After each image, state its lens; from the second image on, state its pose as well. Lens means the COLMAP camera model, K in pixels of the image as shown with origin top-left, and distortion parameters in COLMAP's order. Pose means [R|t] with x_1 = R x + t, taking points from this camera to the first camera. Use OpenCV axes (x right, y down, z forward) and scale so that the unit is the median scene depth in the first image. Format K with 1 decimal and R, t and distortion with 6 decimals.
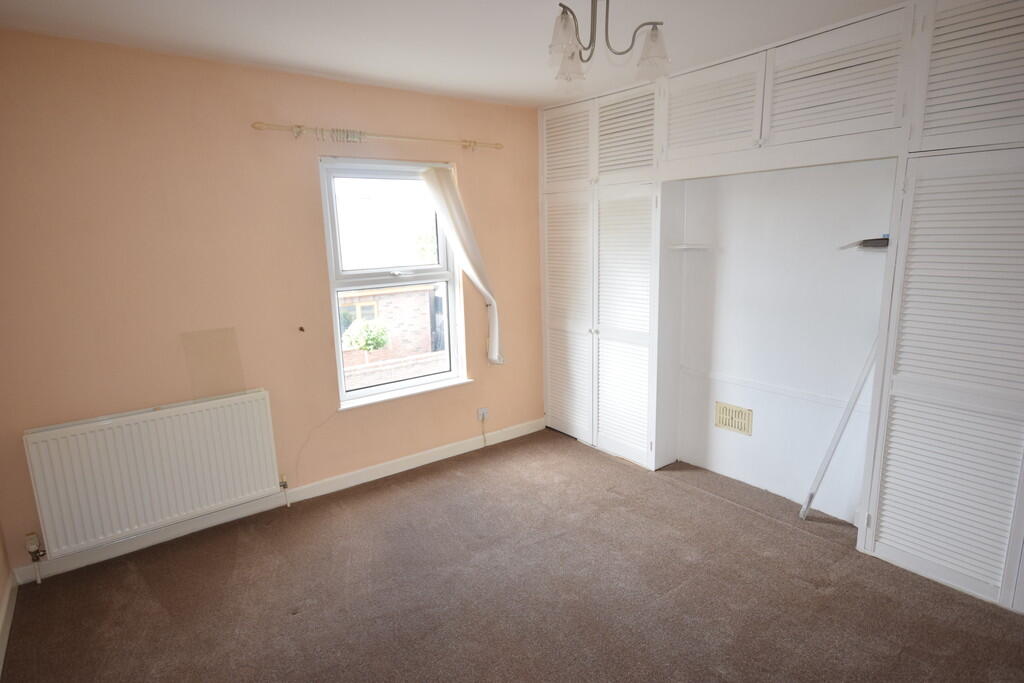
lens RADIAL K [[558.1, 0, 512.0], [0, 558.1, 341.5], [0, 0, 1]] dist [-0.000966, -0.000261]
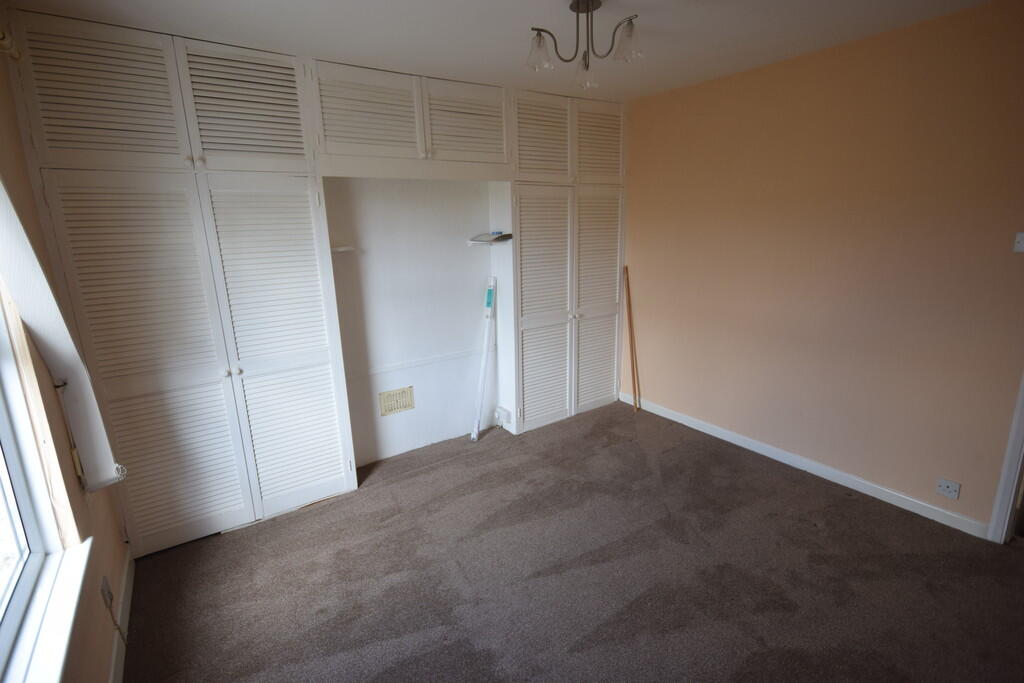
lens RADIAL K [[489.8, 0, 512.0], [0, 489.8, 341.5], [0, 0, 1]] dist [-0.000329, -0.000076]
pose [[0.018803, -0.207963, 0.977956, -0.536581], [0.218973, 0.955239, 0.198922, -0.120916], [-0.975550, 0.210405, 0.063500, 0.695384]]
